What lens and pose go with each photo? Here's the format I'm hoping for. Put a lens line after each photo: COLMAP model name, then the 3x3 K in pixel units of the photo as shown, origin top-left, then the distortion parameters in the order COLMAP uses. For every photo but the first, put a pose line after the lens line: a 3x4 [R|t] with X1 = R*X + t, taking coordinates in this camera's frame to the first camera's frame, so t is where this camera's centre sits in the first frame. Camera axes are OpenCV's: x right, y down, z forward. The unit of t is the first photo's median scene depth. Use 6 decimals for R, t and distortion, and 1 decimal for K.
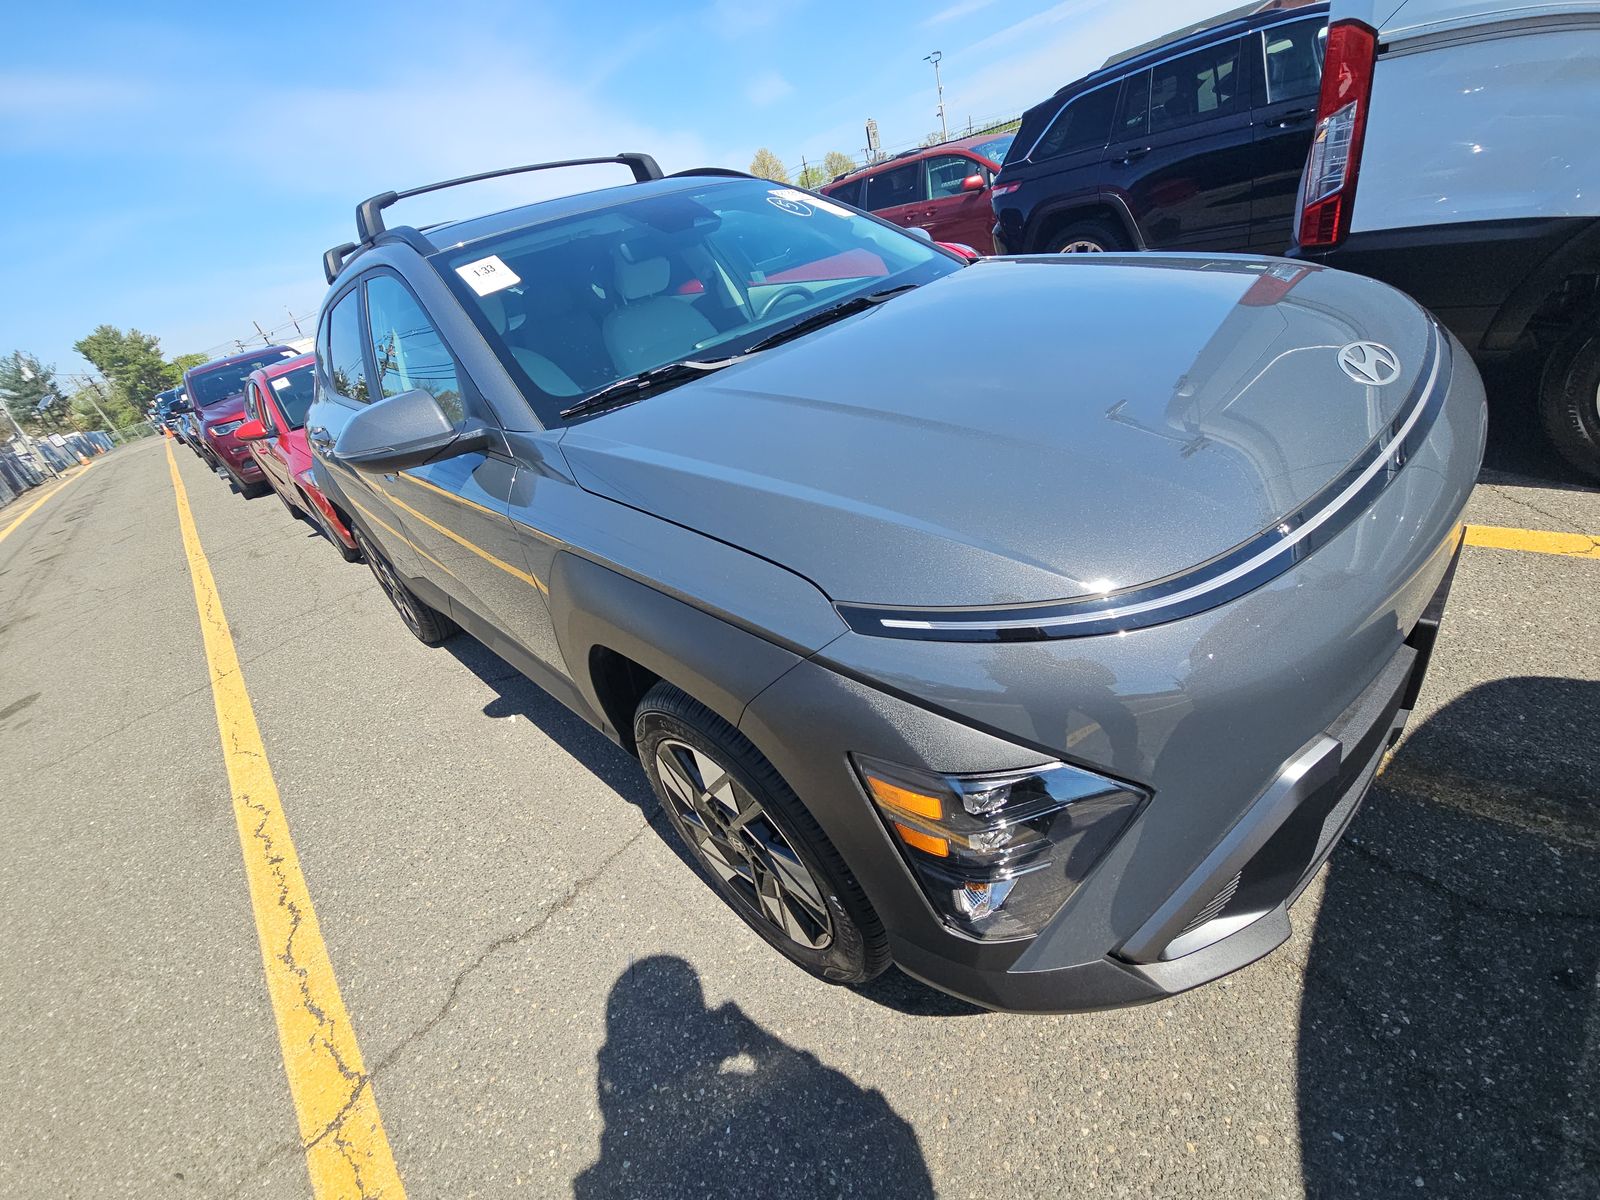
lens RADIAL K [[644.7, 0, 800.0], [0, 644.7, 600.0], [0, 0, 1]] dist [-0.014244, -0.000159]
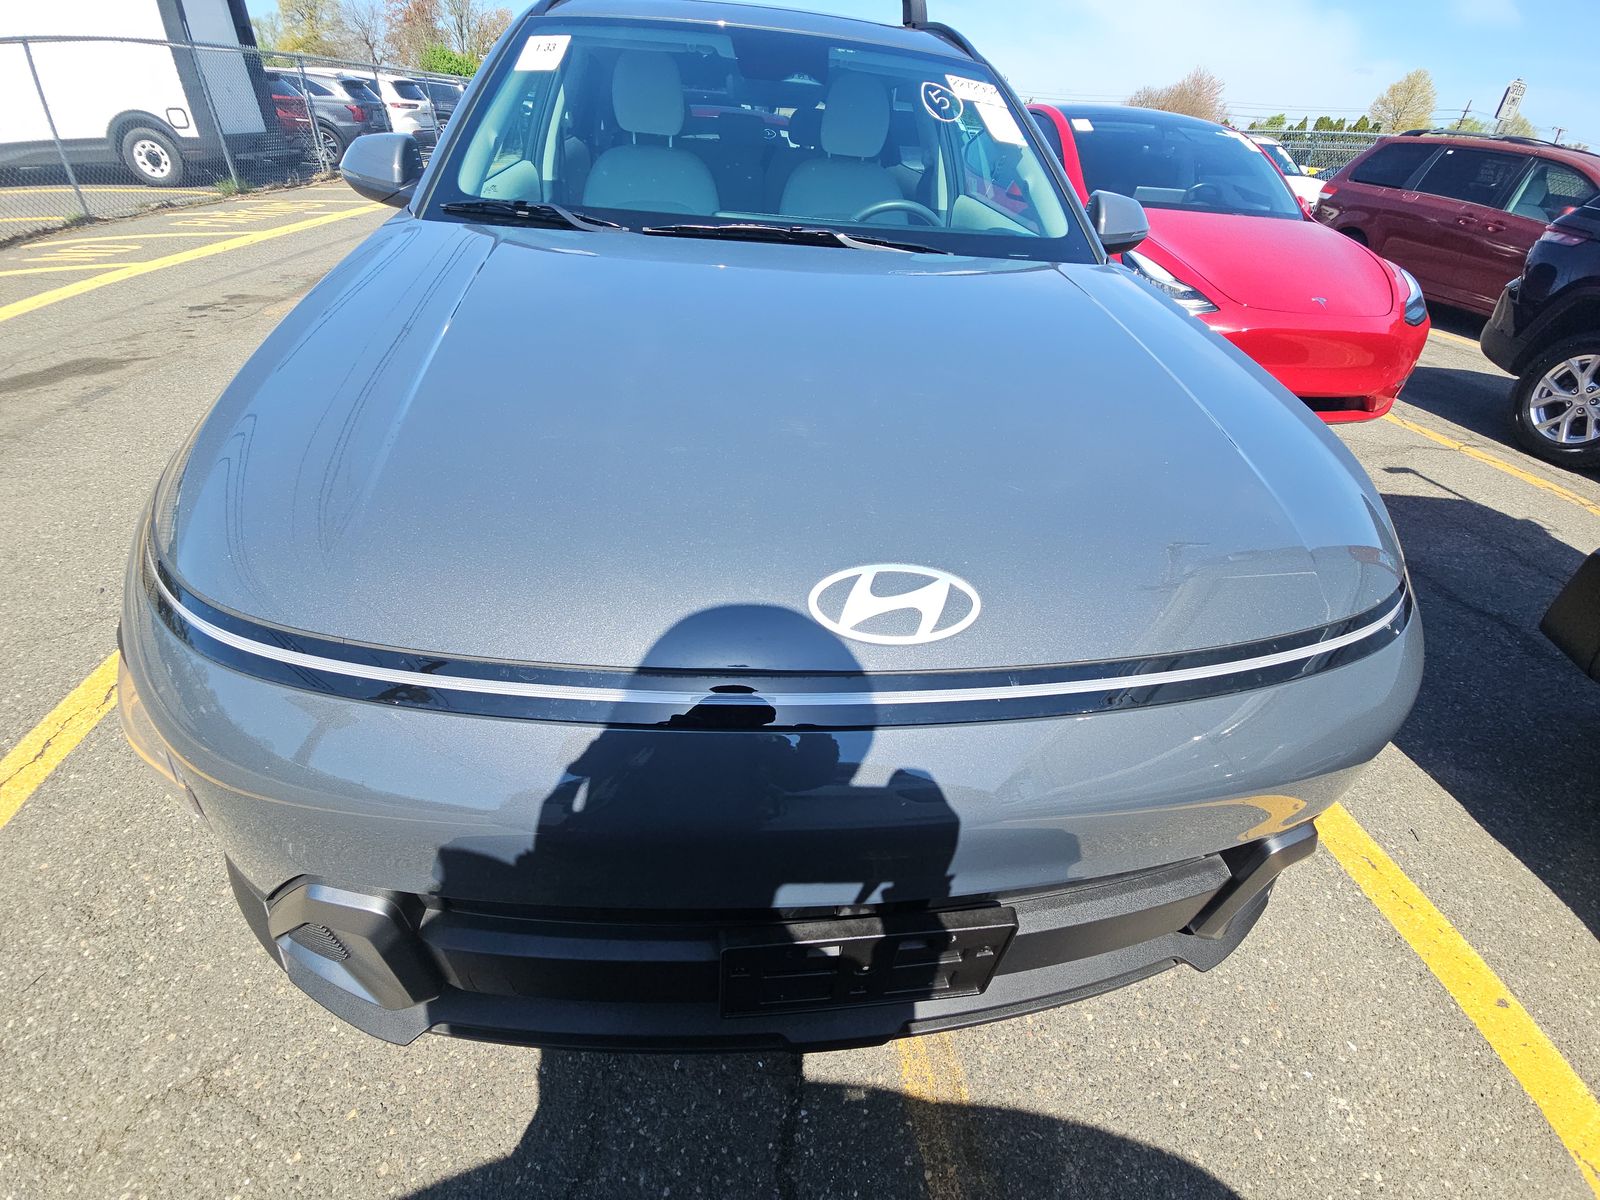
lens RADIAL K [[644.7, 0, 800.0], [0, 644.7, 600.0], [0, 0, 1]] dist [-0.014244, -0.000159]
pose [[0.743255, 0.596087, -0.303731, 0.926091], [-0.537497, 0.802376, 0.259402, -0.448875], [0.398333, -0.029547, 0.916765, 0.349284]]
